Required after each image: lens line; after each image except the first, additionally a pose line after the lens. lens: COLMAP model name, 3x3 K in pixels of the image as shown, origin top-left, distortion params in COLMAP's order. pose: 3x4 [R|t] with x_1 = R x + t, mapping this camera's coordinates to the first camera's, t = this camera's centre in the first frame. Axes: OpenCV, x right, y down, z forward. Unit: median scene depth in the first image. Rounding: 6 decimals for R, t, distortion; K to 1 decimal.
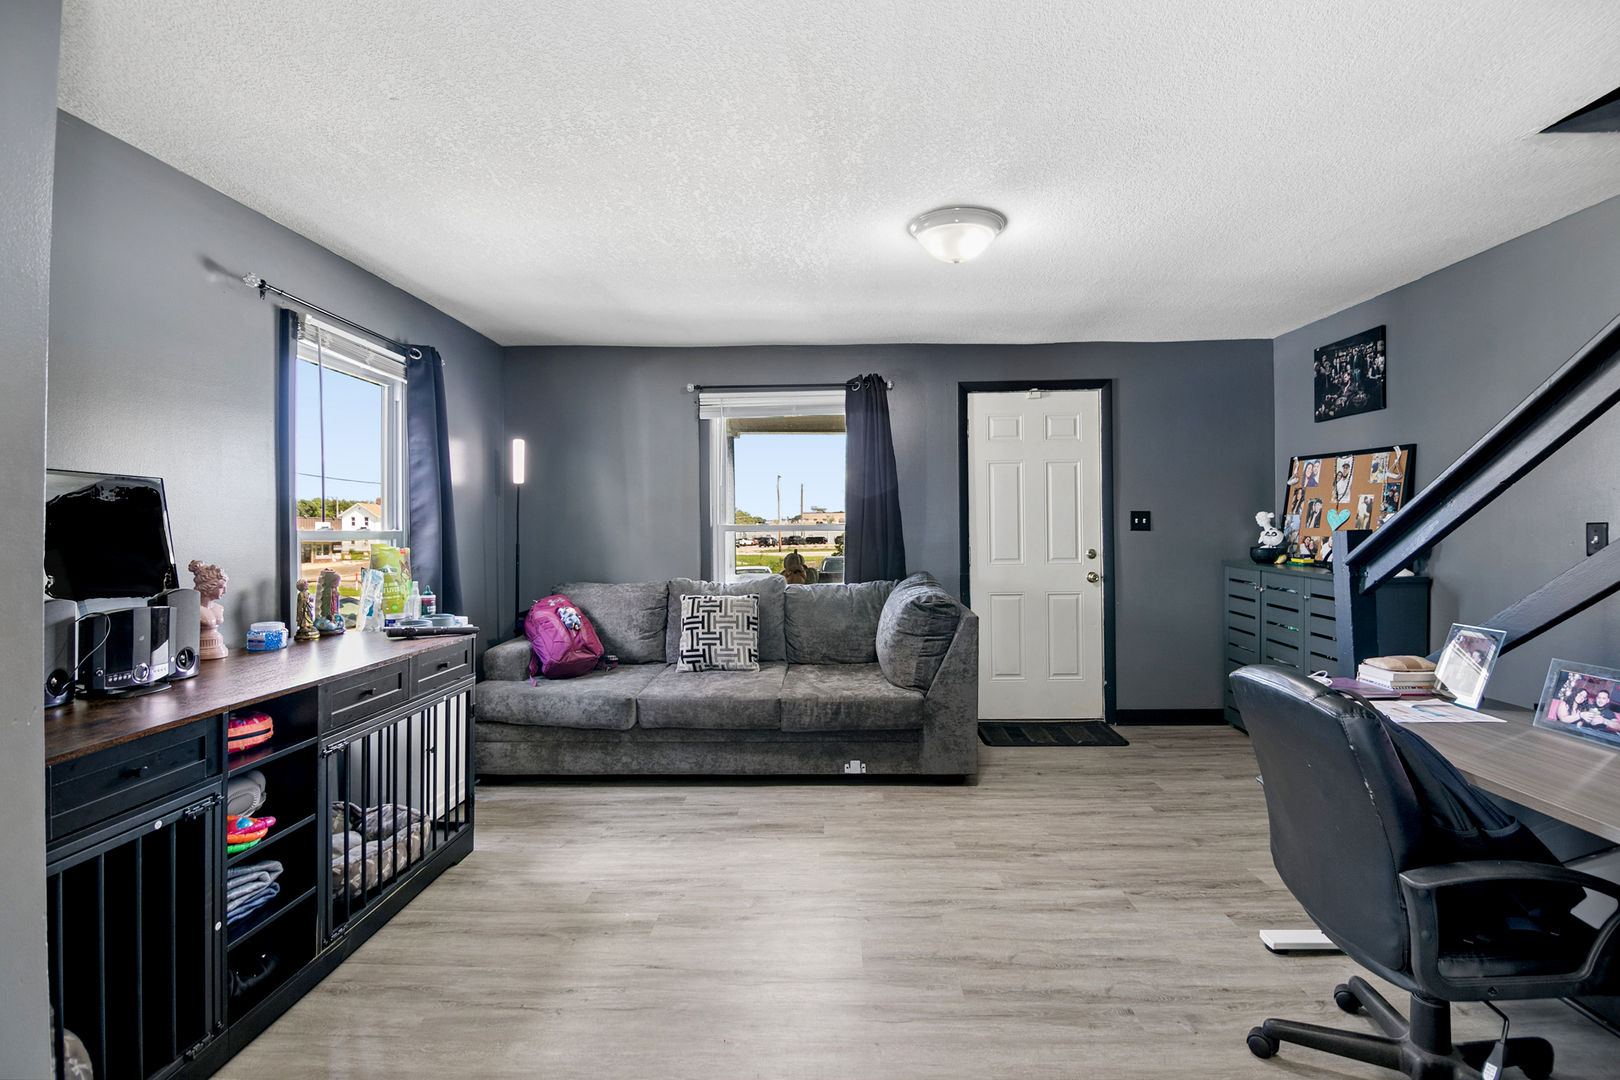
lens RADIAL K [[727.6, 0, 803.6], [0, 727.6, 535.6], [0, 0, 1]] dist [-0.014223, -0.001049]
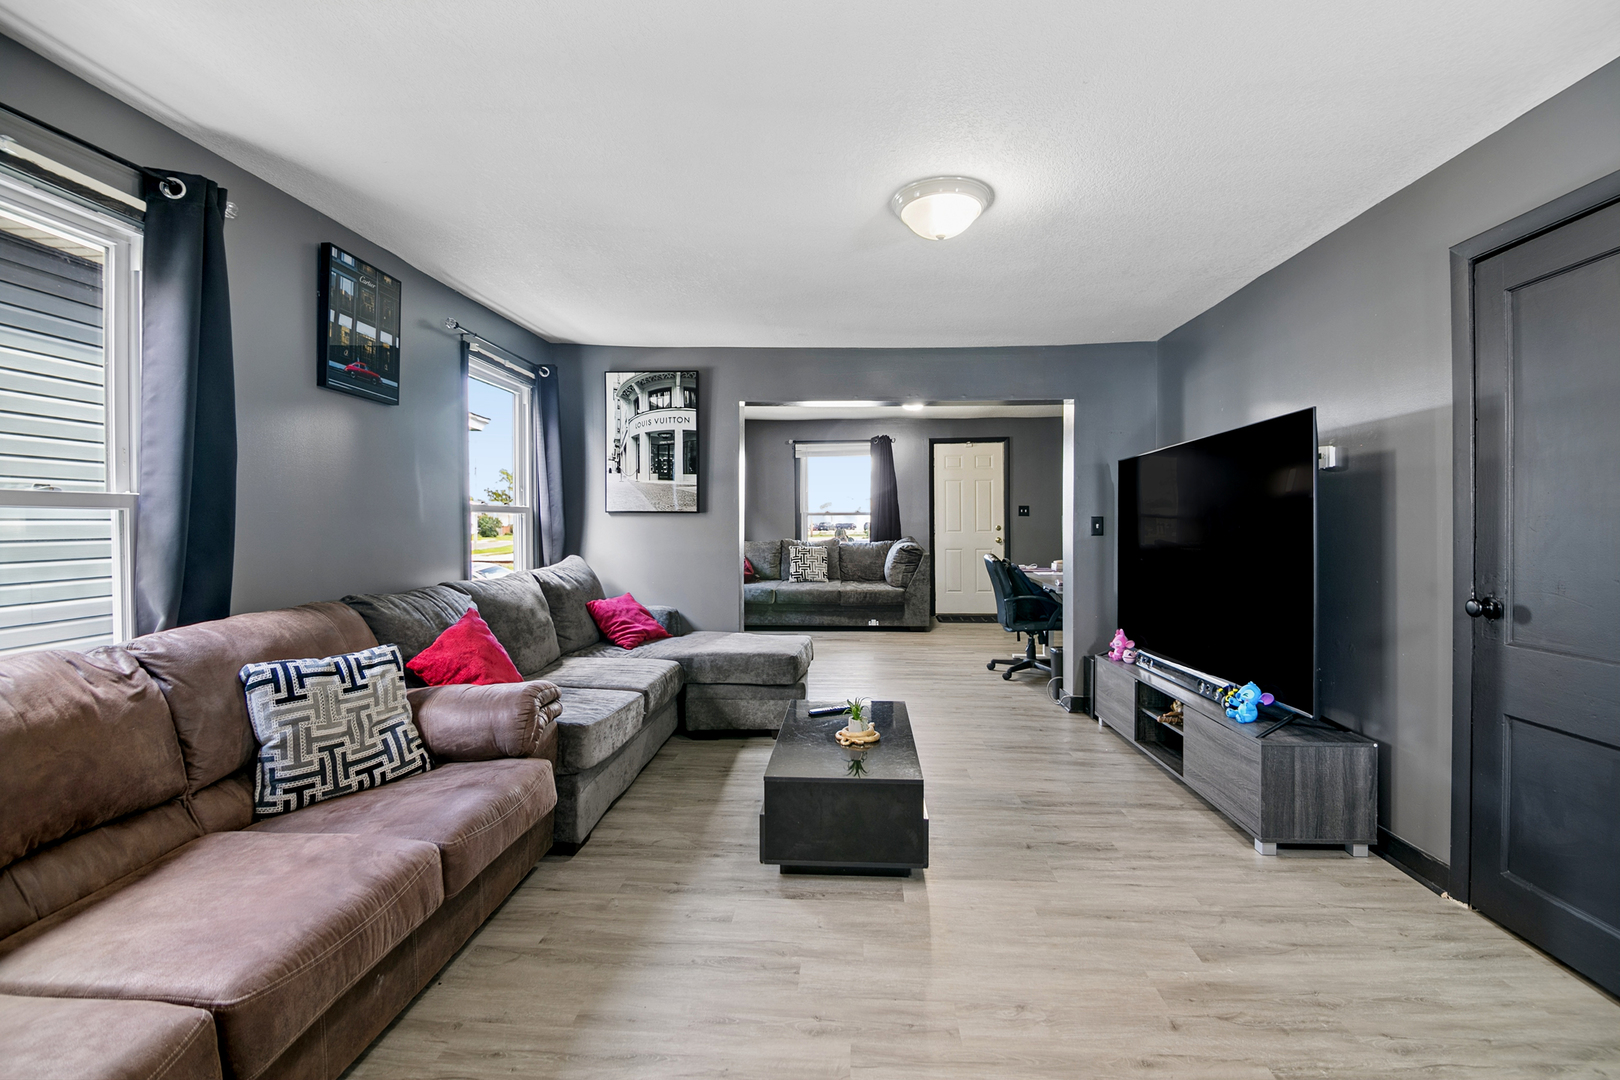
lens RADIAL K [[727.6, 0, 812.9], [0, 727.6, 527.8], [0, 0, 1]] dist [-0.014223, -0.001049]
pose [[0.999623, 0.003929, -0.027187, -0.049051], [-0.003722, 0.999964, 0.007652, 0.013737], [0.027217, -0.007548, 0.999601, -1.092129]]
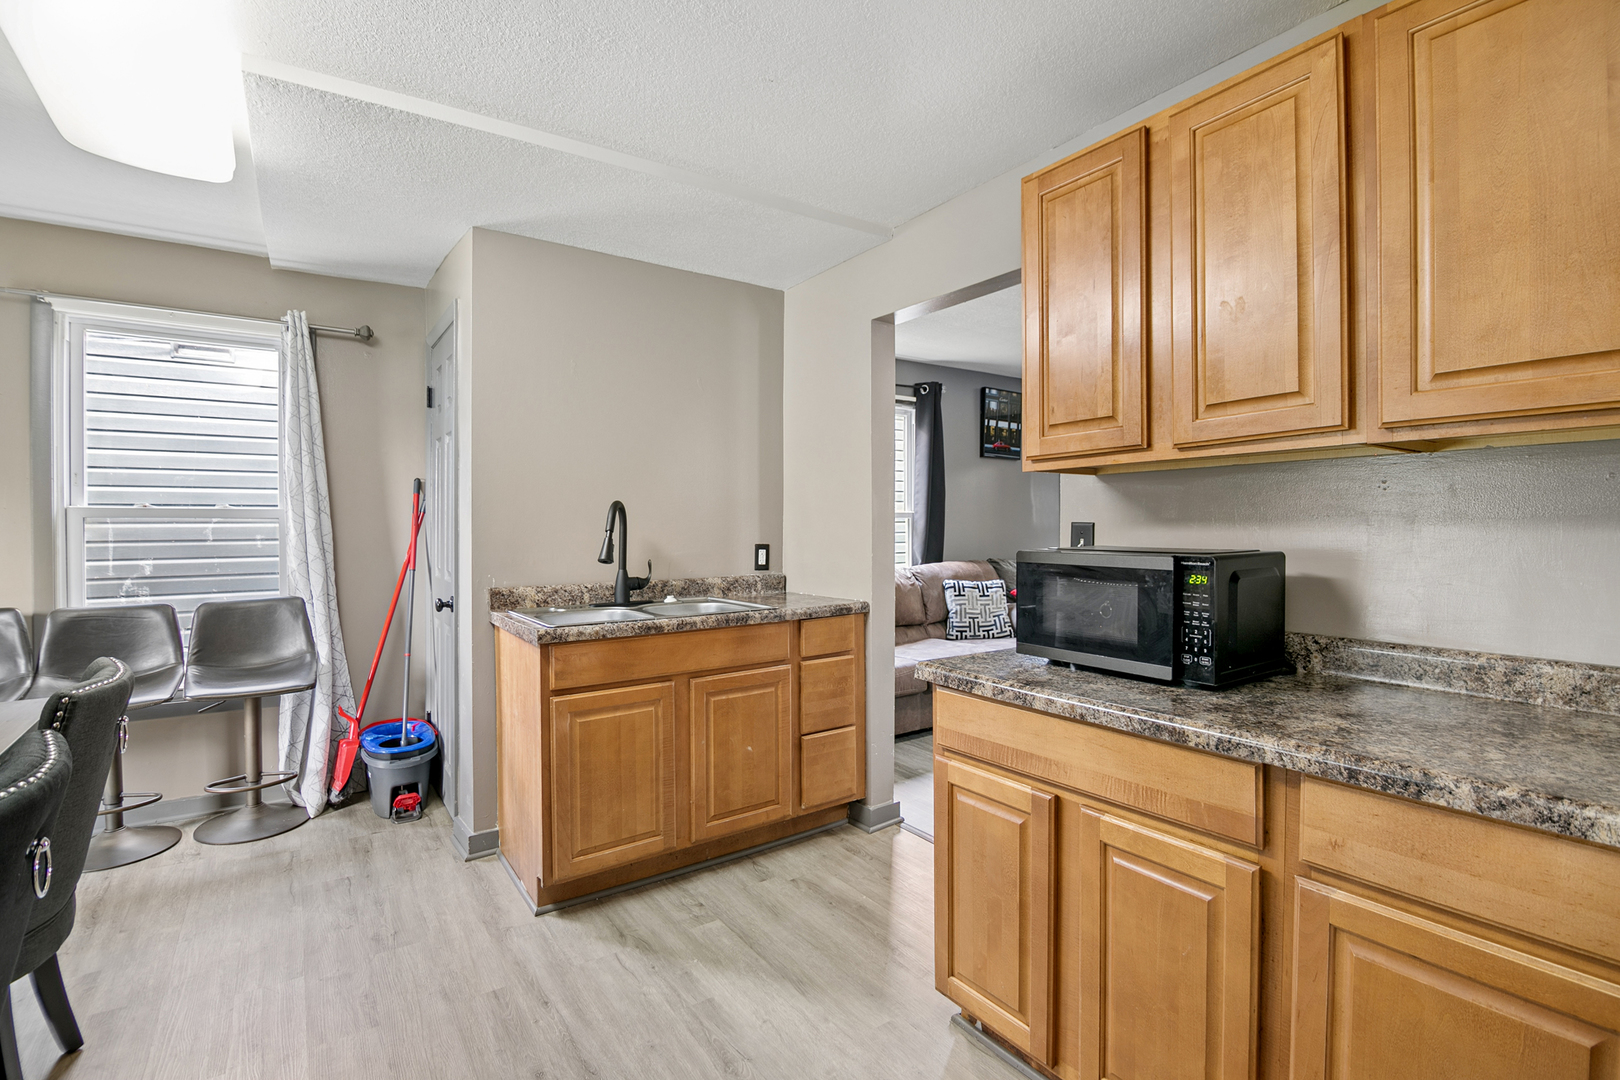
lens RADIAL K [[727.6, 0, 807.8], [0, 727.6, 537.9], [0, 0, 1]] dist [-0.014223, -0.001049]
pose [[0.588589, 0.016433, -0.808265, 0.433144], [0.000184, 0.999791, 0.020460, 0.015378], [0.808432, -0.012192, 0.588463, -1.548095]]
